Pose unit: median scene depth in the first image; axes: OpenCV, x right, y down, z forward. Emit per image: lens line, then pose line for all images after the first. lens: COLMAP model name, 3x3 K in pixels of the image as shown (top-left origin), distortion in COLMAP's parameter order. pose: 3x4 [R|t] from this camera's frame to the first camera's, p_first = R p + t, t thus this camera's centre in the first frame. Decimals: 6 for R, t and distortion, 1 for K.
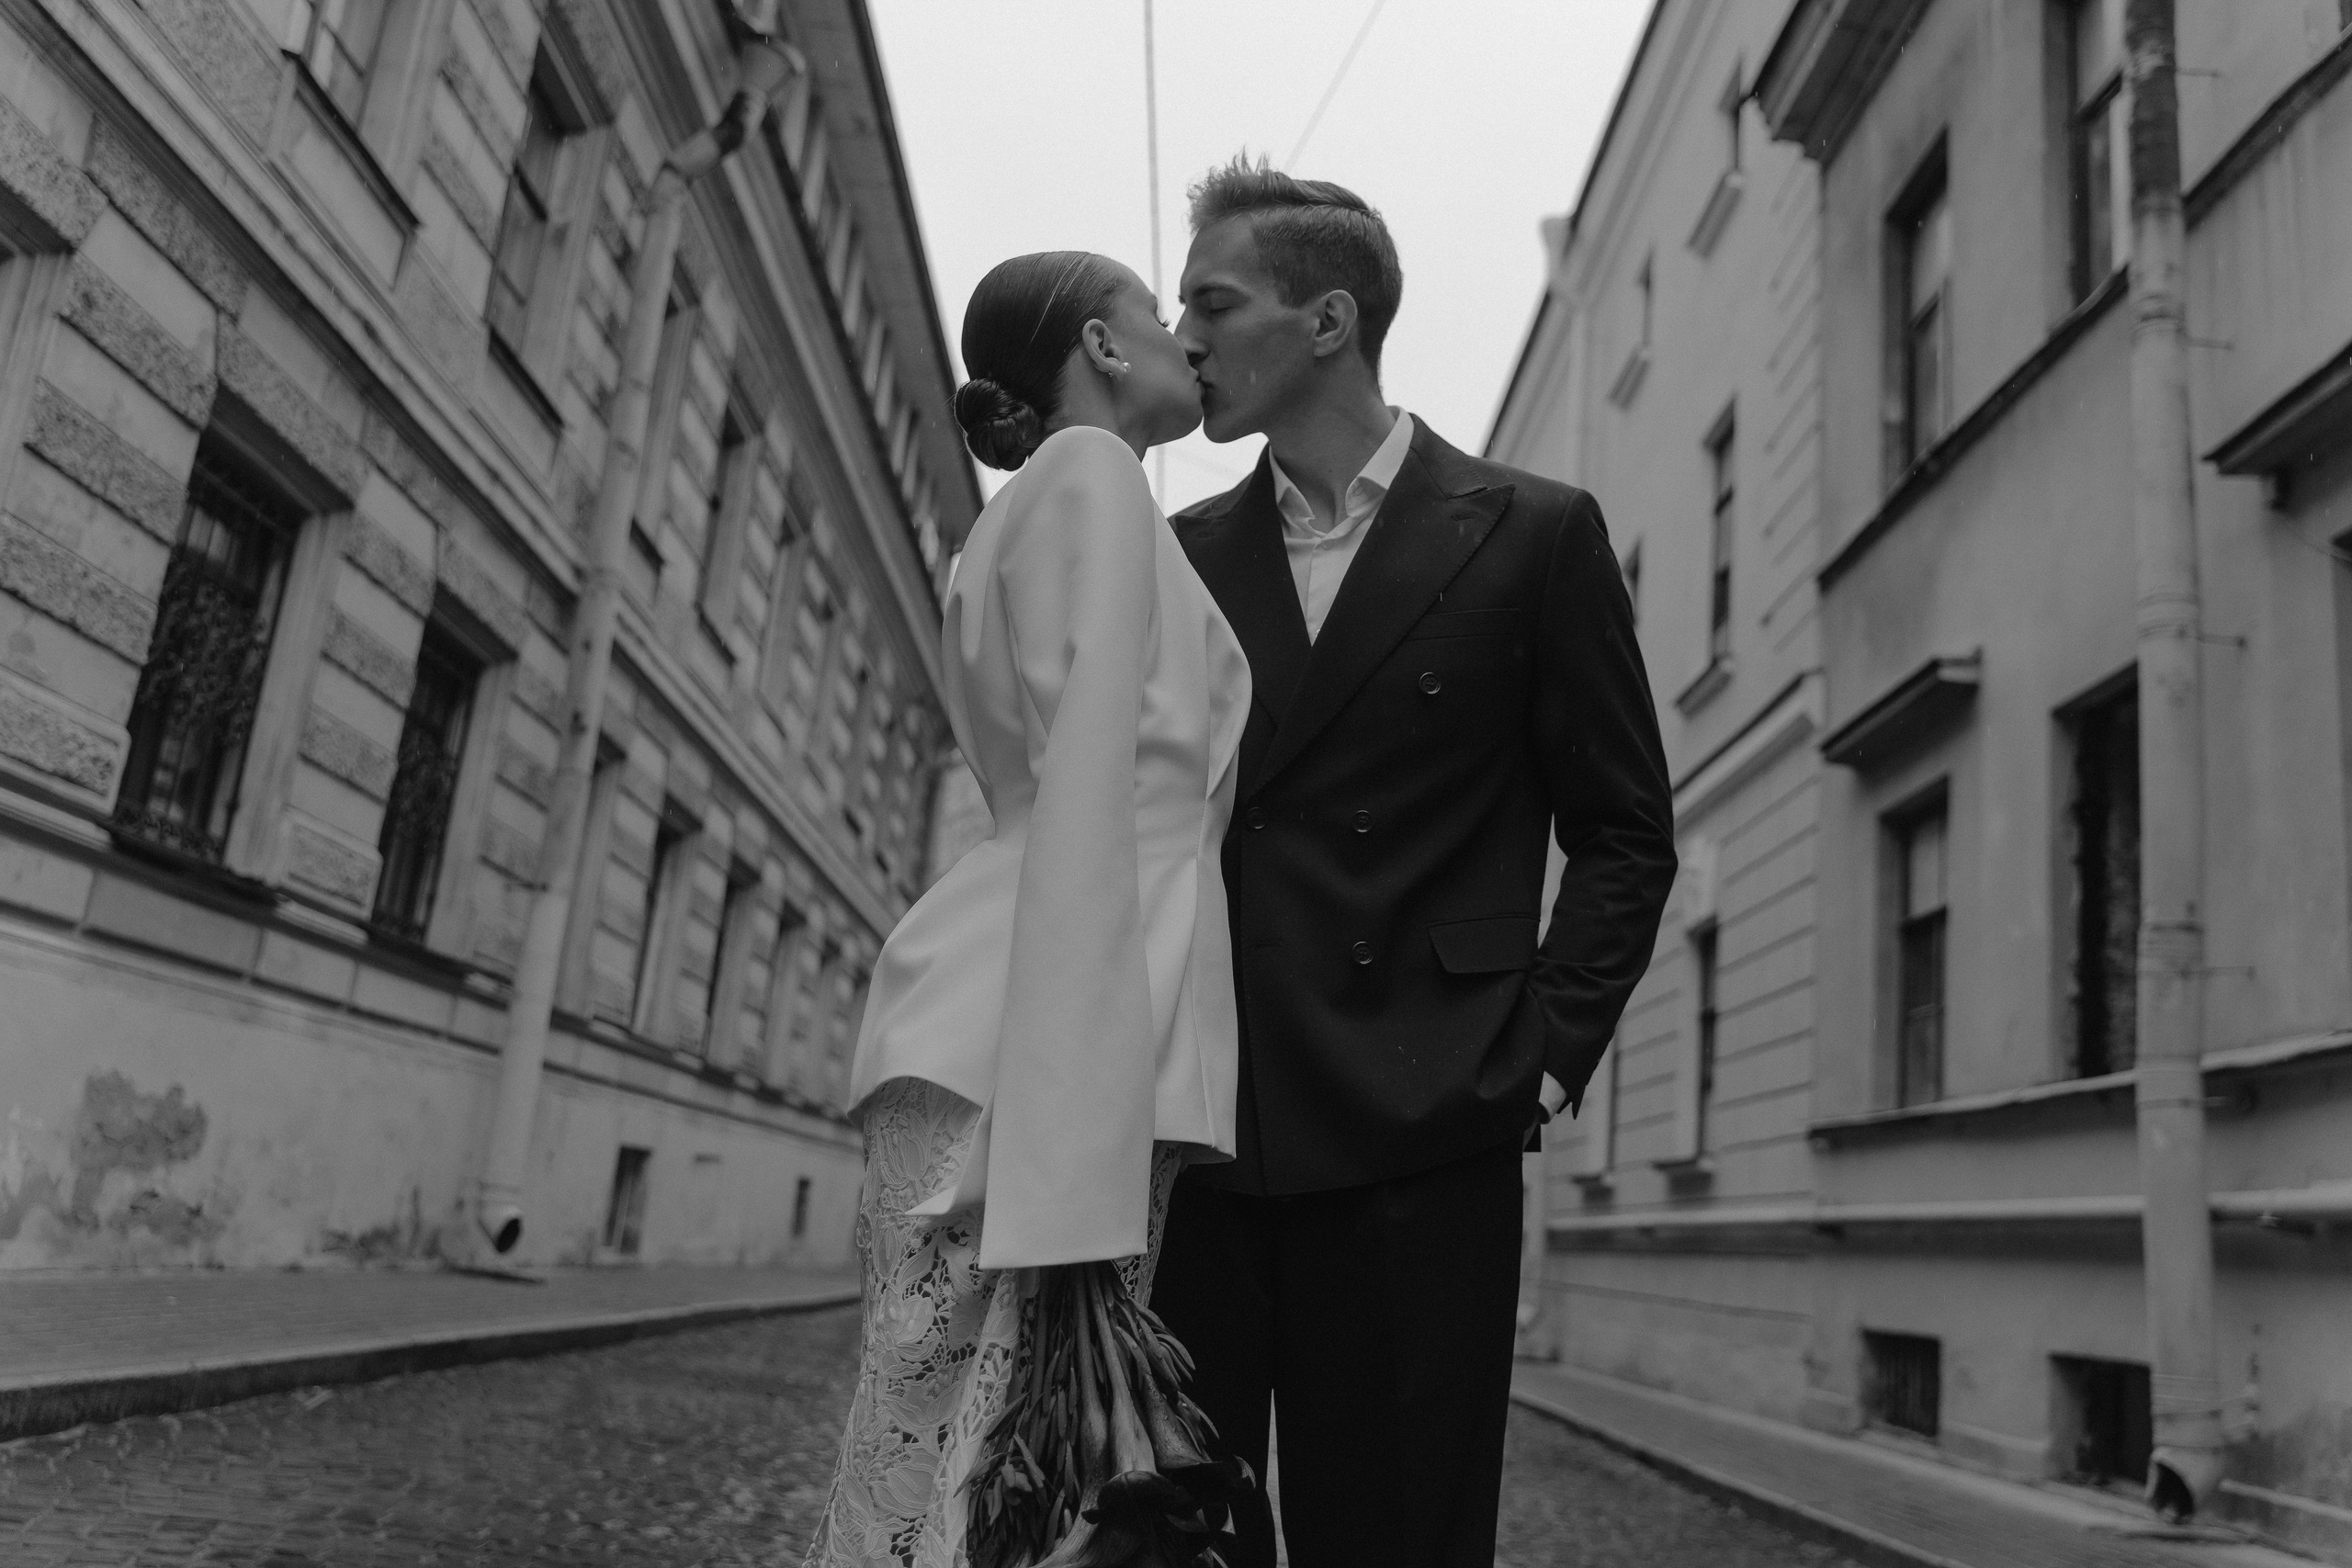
lens RADIAL K [[1885.3, 0, 1171.1], [0, 1885.3, 784.5], [0, 0, 1]] dist [-0.008600, -0.002165]
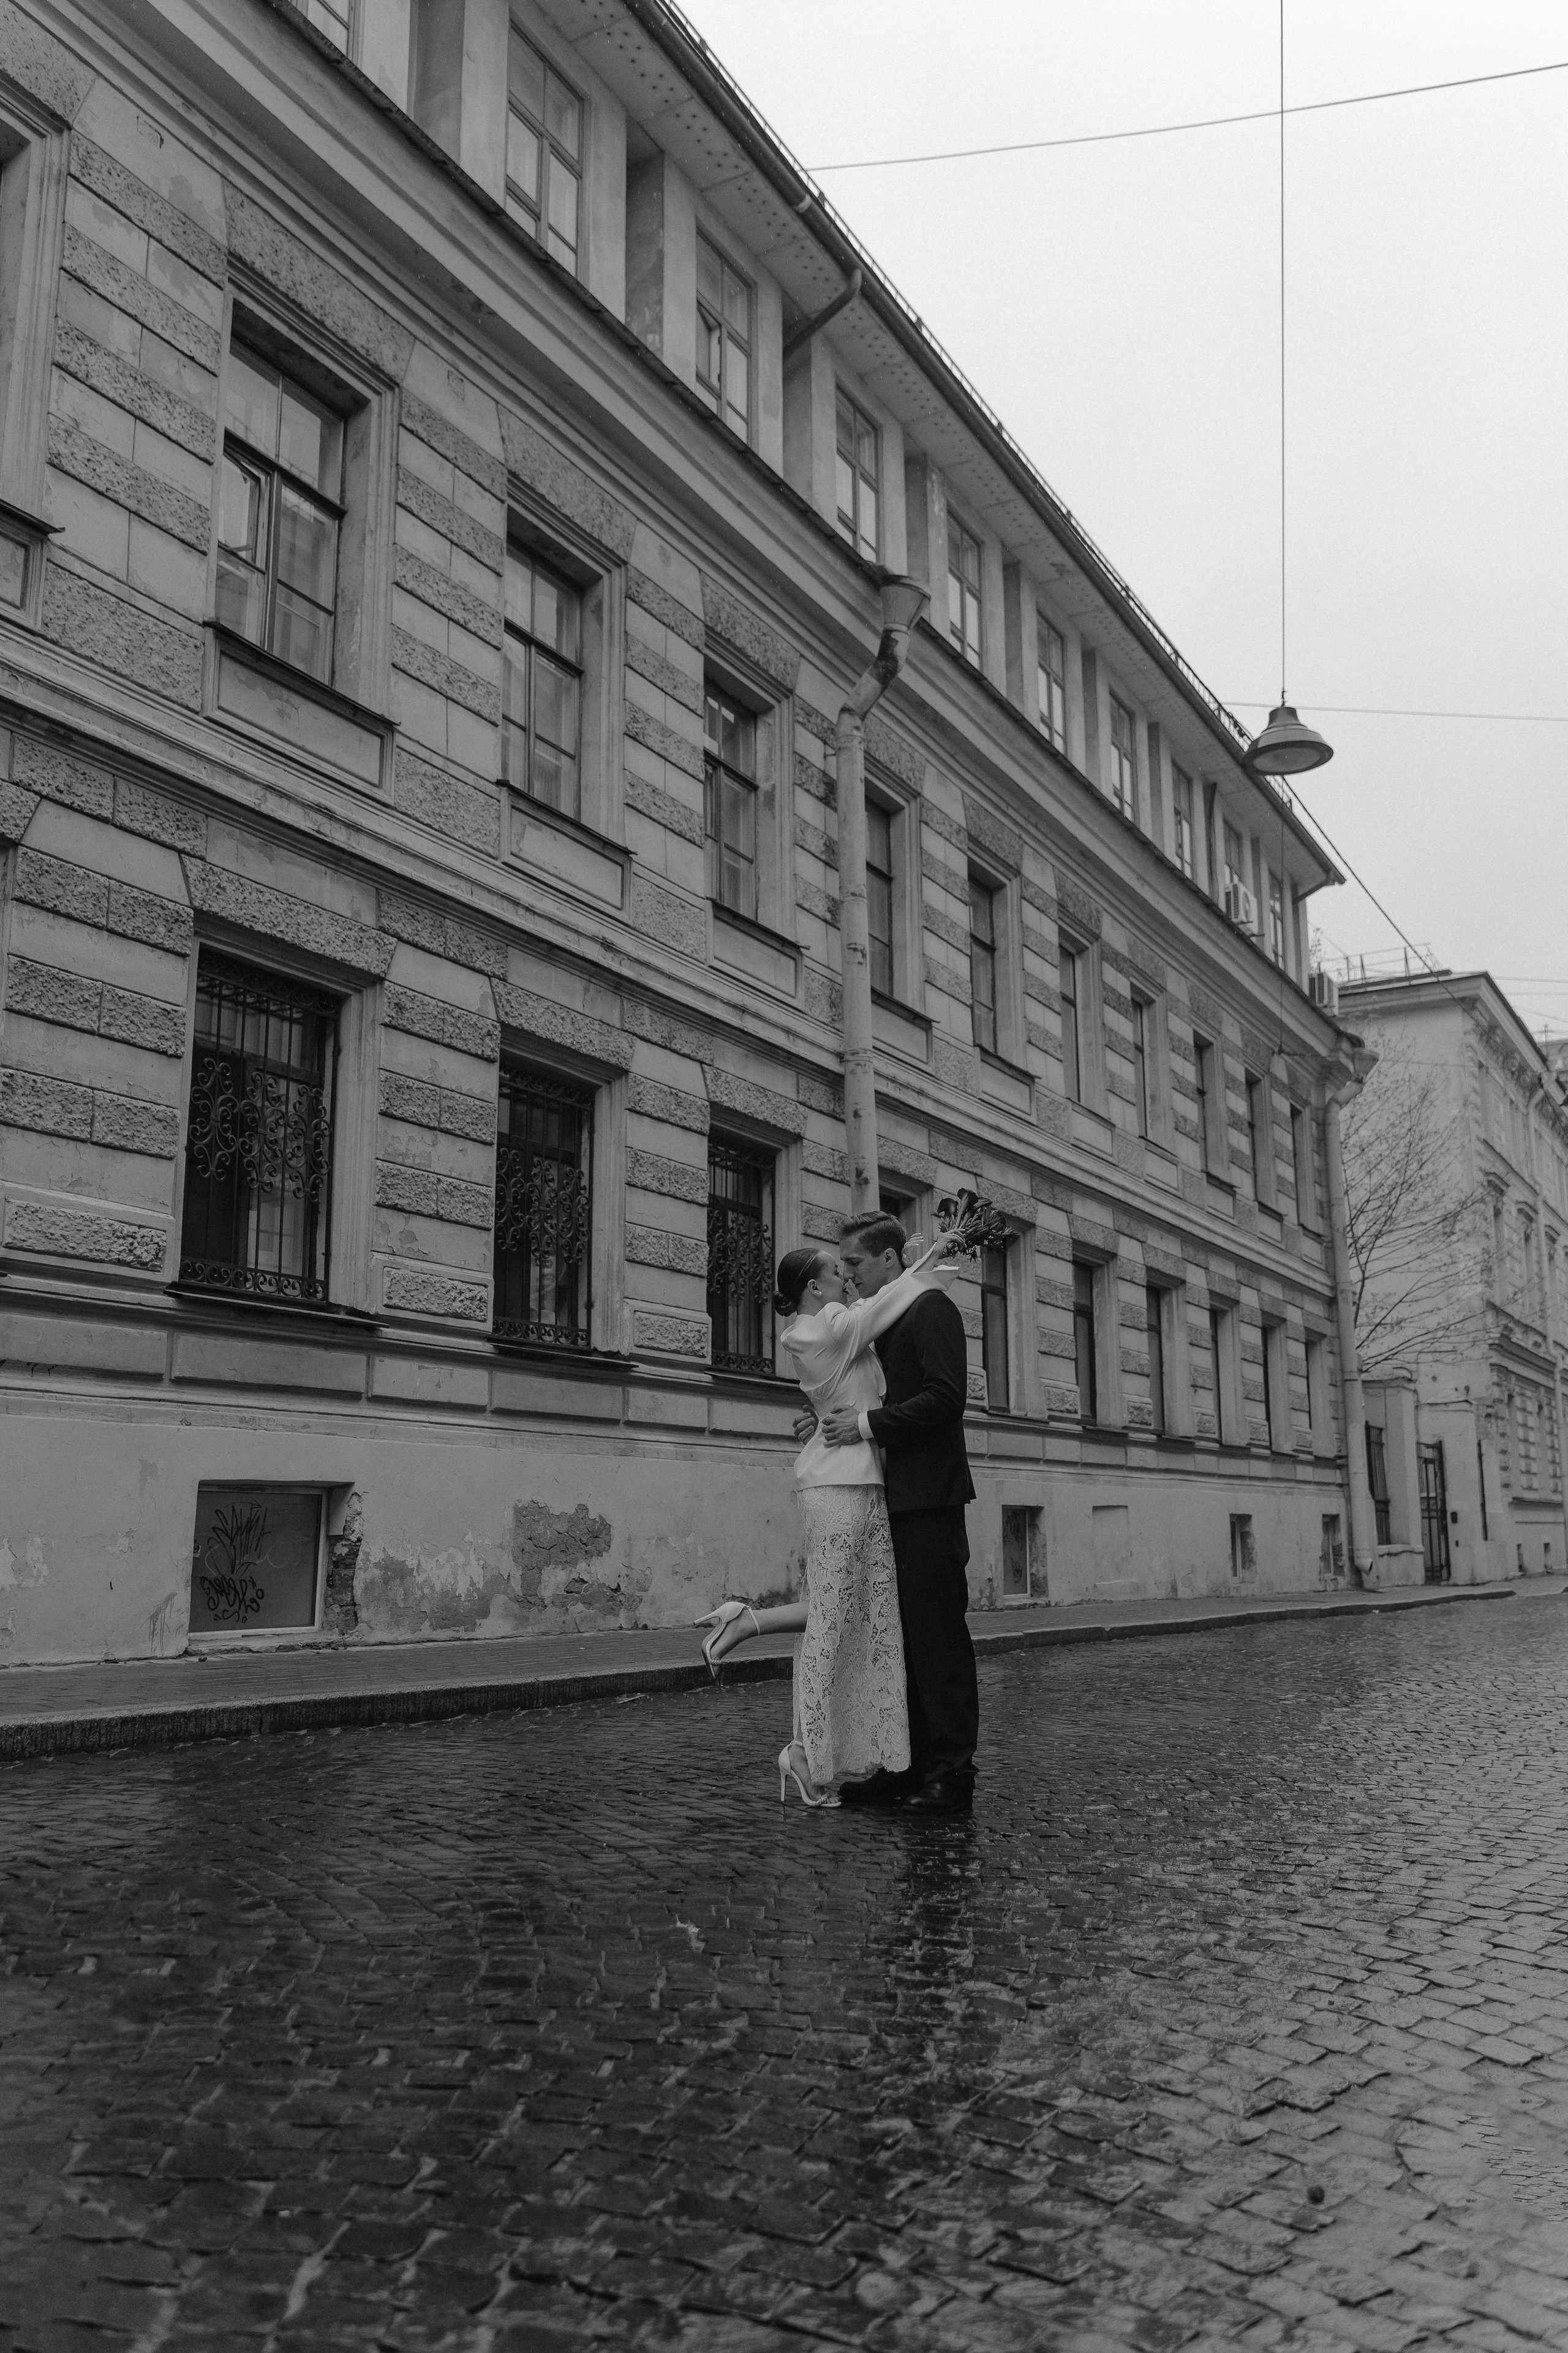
lens RADIAL K [[1905.5, 0, 765.1], [0, 1905.5, 1176.8], [0, 0, 1]] dist [-0.017979, 0.008760]
pose [[0.860075, -0.196987, -0.470602, 0.237651], [0.207933, 0.977706, -0.029234, -0.010075], [0.465869, -0.072710, 0.881861, -0.147843]]
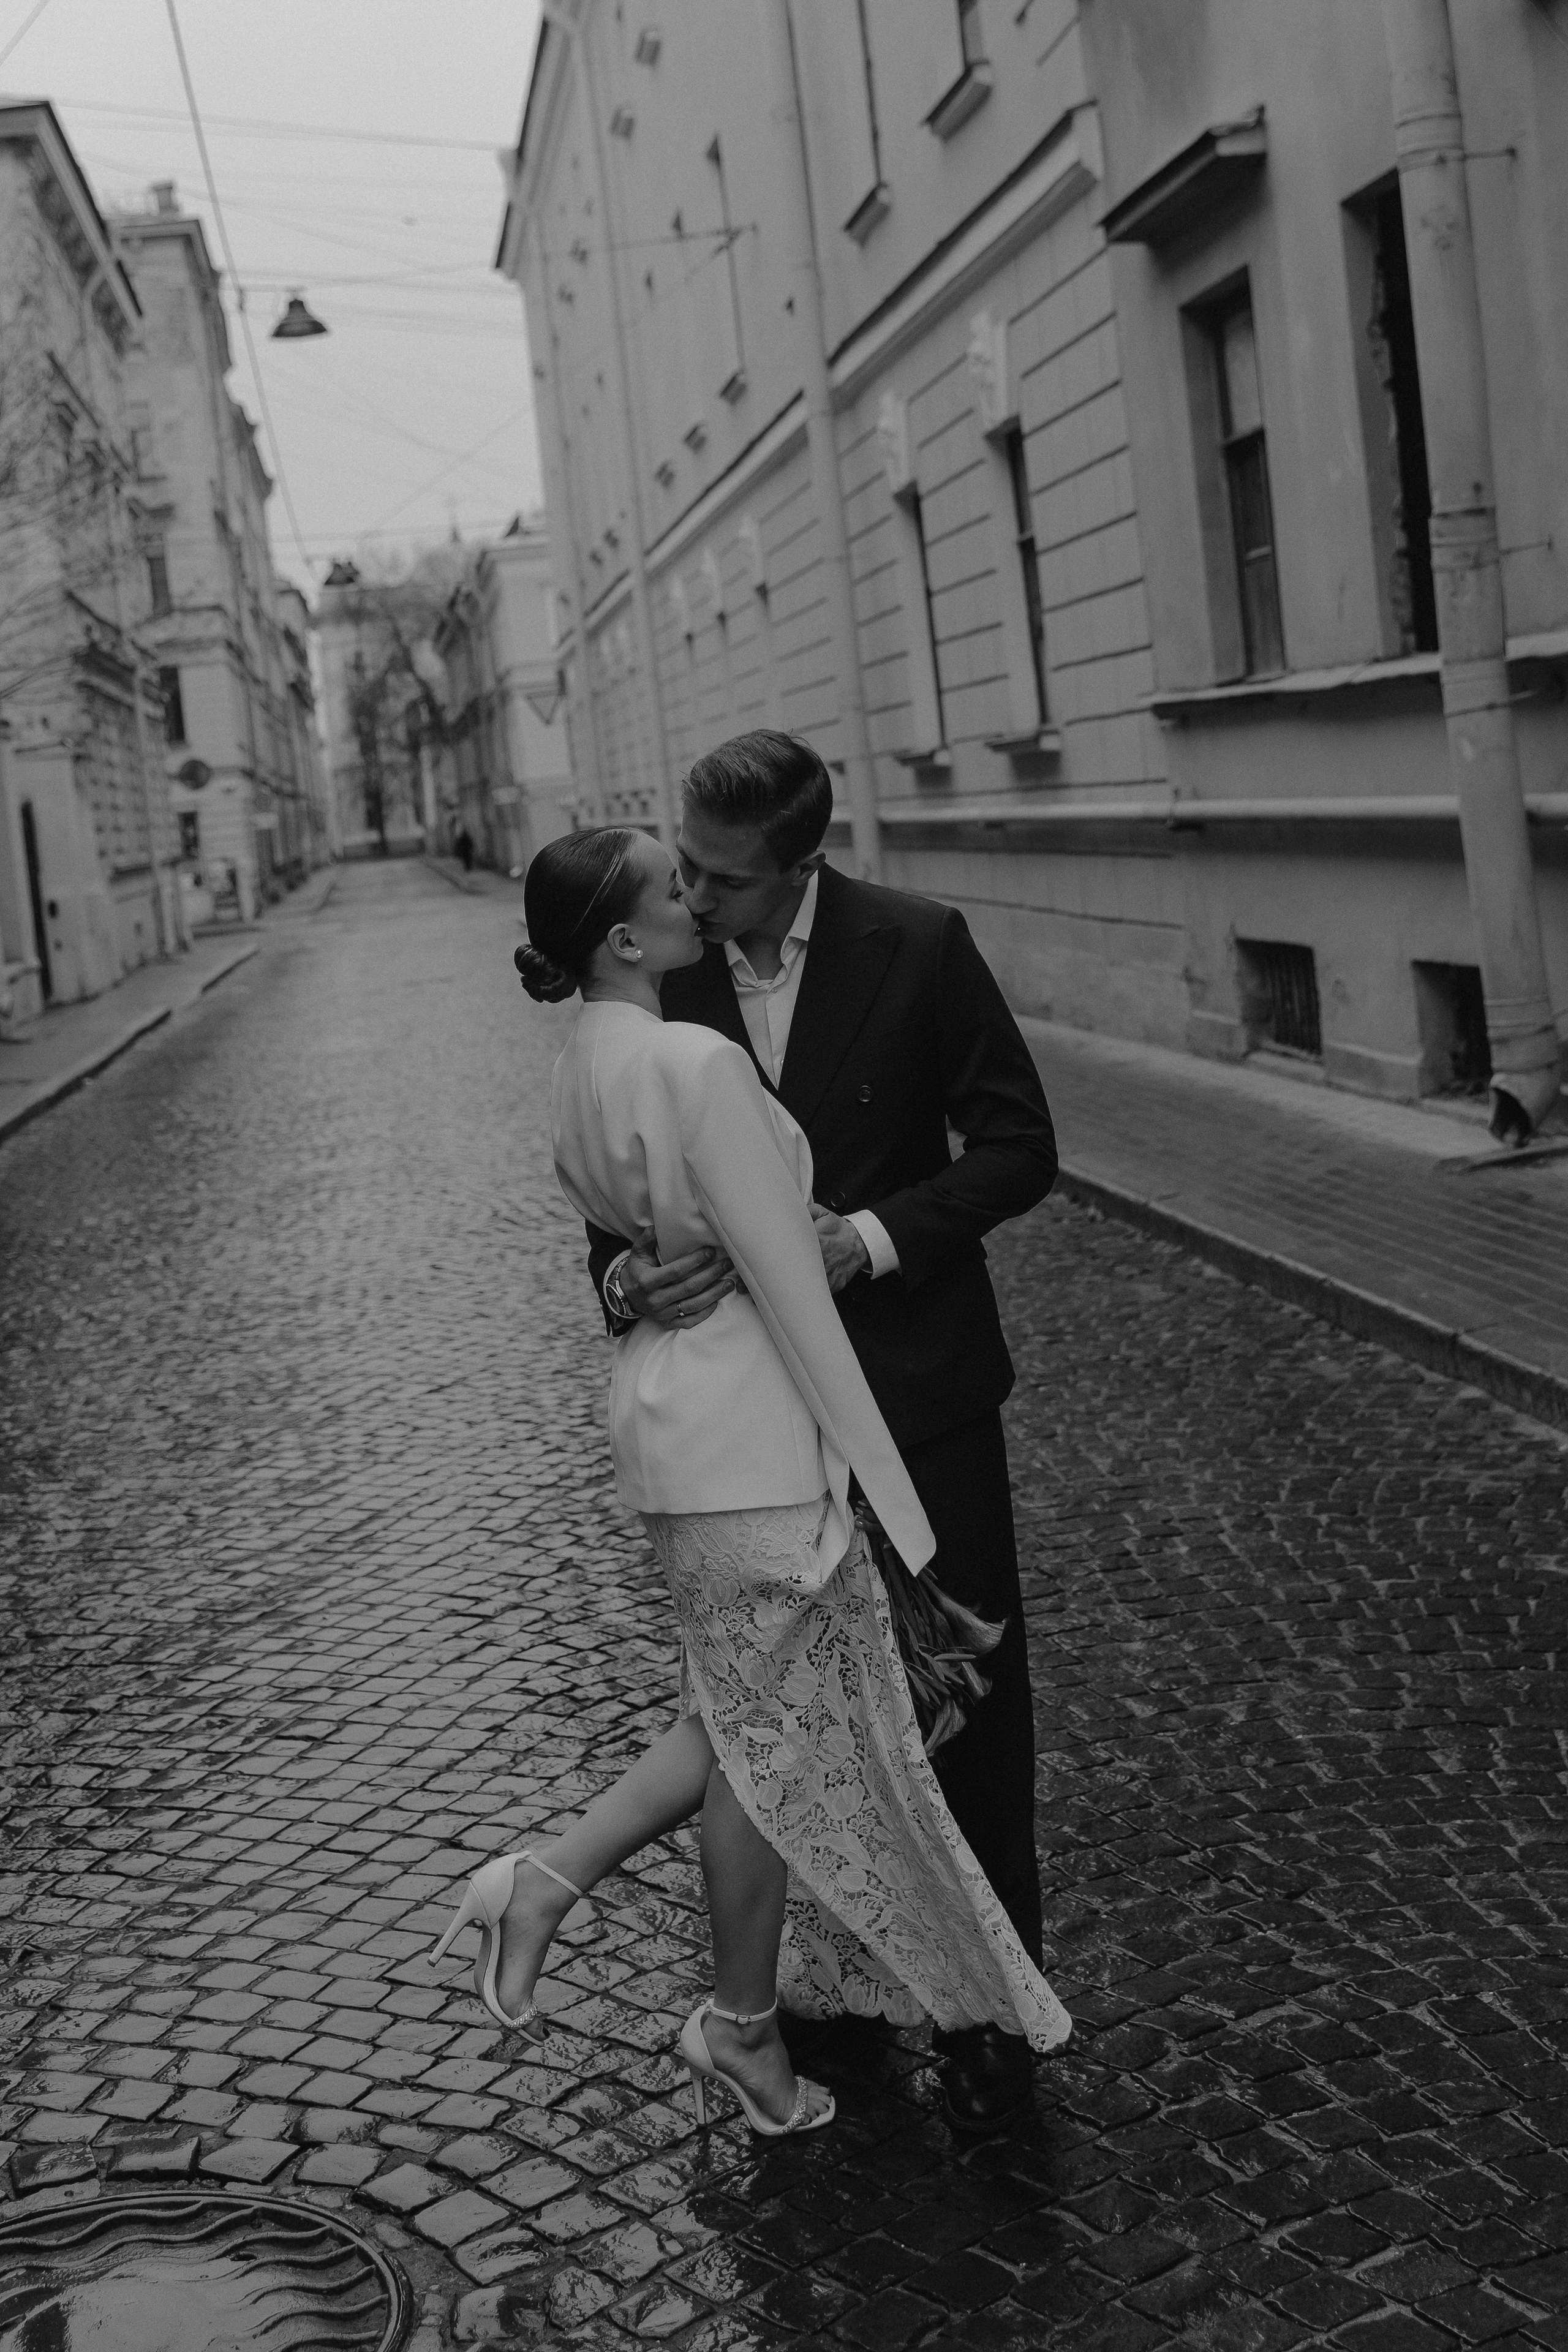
lens RADIAL K [[2896.9, 0, 716.5], [0, 2896.9, 881.3], [0, 0, 1]] dist [-0.020088, 0.013841]
pose [[0.970971, -0.212350, 0.110101, 0.005033], [0.175398, 0.945053, 0.275883, -0.136163], [-0.162635, -0.248563, 0.954865, -0.195732]]
